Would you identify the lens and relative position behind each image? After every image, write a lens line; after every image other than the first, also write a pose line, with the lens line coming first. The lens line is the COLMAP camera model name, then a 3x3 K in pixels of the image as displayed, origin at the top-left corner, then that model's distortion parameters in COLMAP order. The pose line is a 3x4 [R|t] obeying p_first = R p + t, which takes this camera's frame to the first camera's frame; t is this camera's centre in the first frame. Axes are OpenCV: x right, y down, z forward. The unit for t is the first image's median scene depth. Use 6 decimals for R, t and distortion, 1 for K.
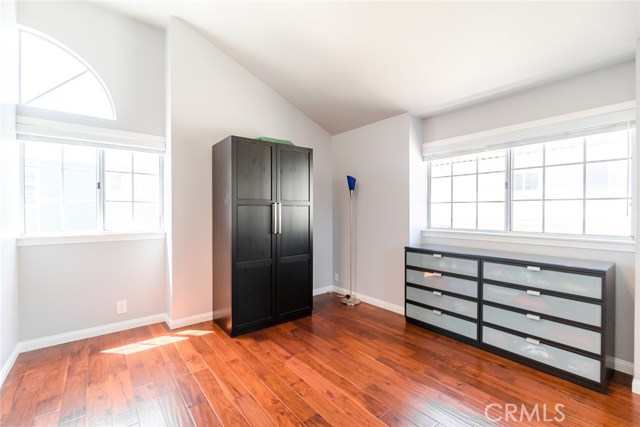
lens RADIAL K [[283.0, 0, 320.1], [0, 283.0, 213.7], [0, 0, 1]] dist [-0.005691, -0.000166]
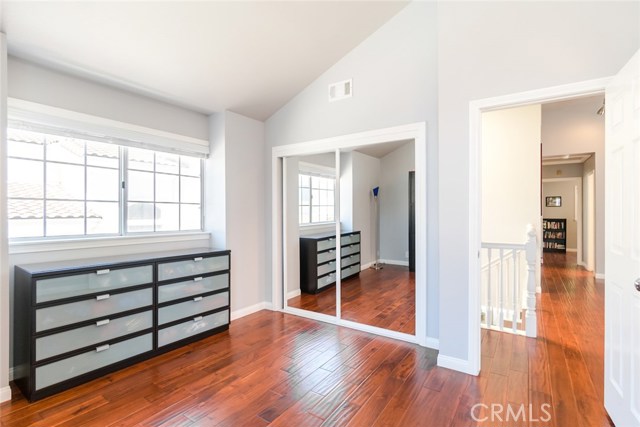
lens RADIAL K [[308.4, 0, 321.5], [0, 308.4, 212.2], [0, 0, 1]] dist [-0.010007, 0.001646]
pose [[-0.303547, 0.003104, 0.952811, -0.594248], [0.010016, 0.999950, -0.000067, -0.002922], [-0.952764, 0.009523, -0.303563, 0.778729]]
